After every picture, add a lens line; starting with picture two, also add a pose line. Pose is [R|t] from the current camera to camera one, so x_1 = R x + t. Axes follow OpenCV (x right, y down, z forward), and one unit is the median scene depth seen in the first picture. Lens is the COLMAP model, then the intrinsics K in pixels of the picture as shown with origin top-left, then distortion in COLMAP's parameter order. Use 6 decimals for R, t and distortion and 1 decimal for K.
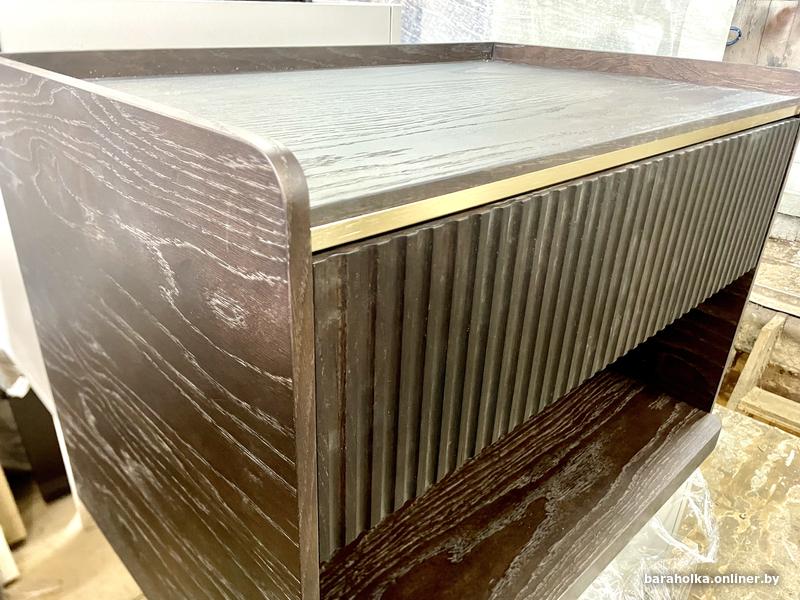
lens RADIAL K [[611.2, 0, 395.5], [0, 611.2, 307.1], [0, 0, 1]] dist [0.043434, -0.072987]
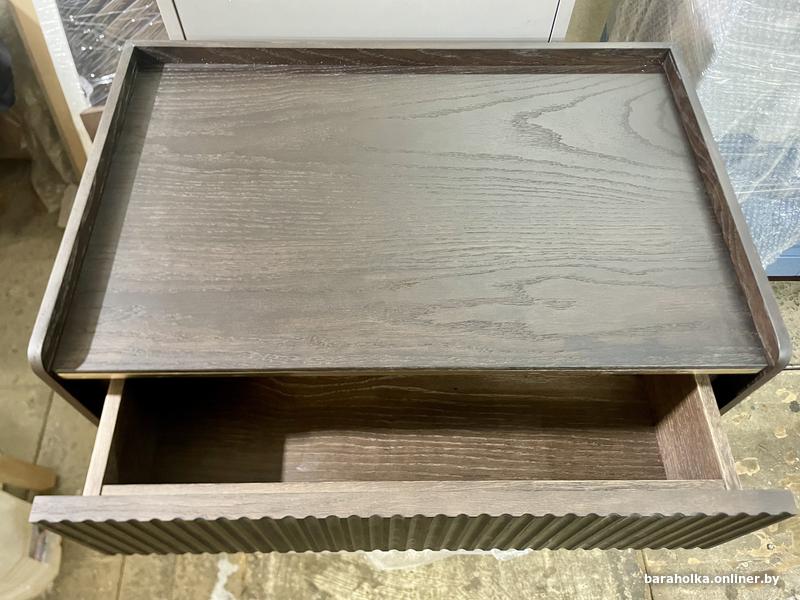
lens RADIAL K [[611.2, 0, 398.9], [0, 611.2, 305.9], [0, 0, 1]] dist [0.043434, -0.072987]
pose [[0.733456, 0.574762, -0.362893, 0.457473], [-0.300071, 0.752818, 0.585852, -0.633543], [0.609918, -0.320803, 0.724628, 0.058889]]
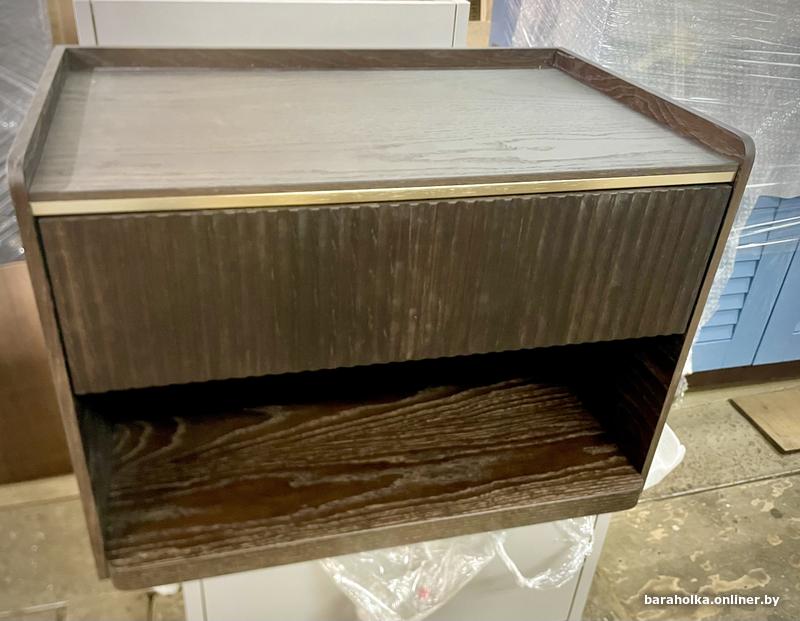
lens RADIAL K [[739.0, 0, 380.0], [0, 739.0, 361.1], [0, 0, 1]] dist [0.022718, 0.000000]
pose [[0.874454, 0.277343, -0.398009, 0.598375], [-0.235432, 0.959982, 0.151680, -0.081875], [0.424149, -0.038933, 0.904755, -0.224460]]
